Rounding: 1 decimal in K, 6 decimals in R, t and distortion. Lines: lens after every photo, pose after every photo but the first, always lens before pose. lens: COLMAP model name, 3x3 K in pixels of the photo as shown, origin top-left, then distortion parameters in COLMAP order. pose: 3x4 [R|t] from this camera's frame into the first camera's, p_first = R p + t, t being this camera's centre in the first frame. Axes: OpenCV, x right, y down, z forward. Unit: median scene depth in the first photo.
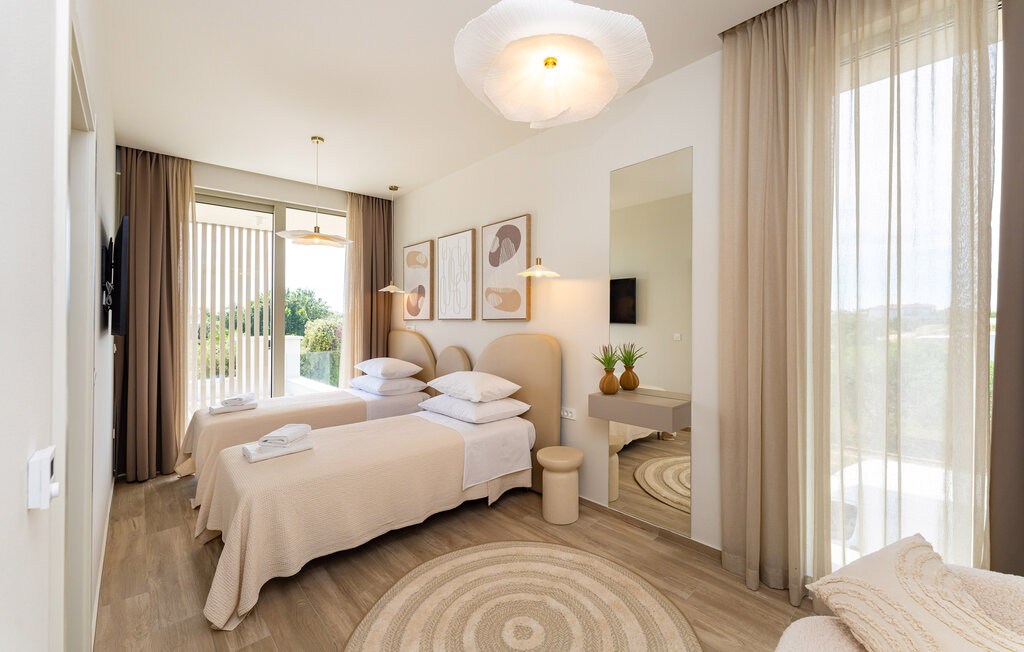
lens RADIAL K [[417.3, 0, 524.4], [0, 417.3, 315.7], [0, 0, 1]] dist [0.001677, 0.000612]
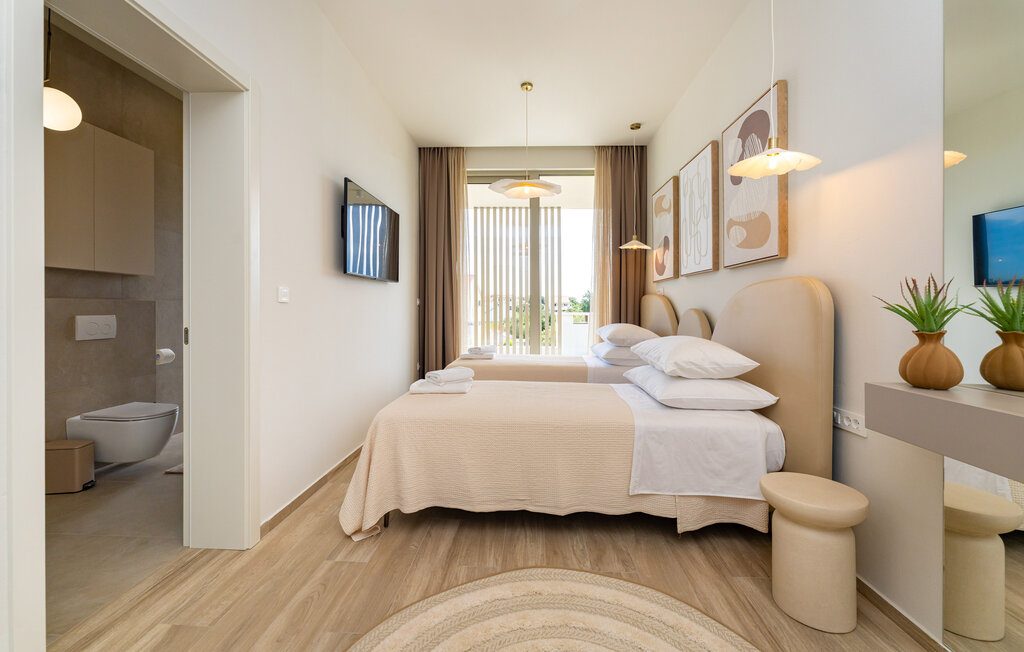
lens RADIAL K [[417.3, 0, 513.8], [0, 417.3, 304.7], [0, 0, 1]] dist [0.001677, 0.000612]
pose [[0.687724, 0.004012, -0.725961, 0.189695], [-0.008081, 0.999965, -0.002129, 0.088218], [0.725927, 0.007331, 0.687732, 0.318619]]
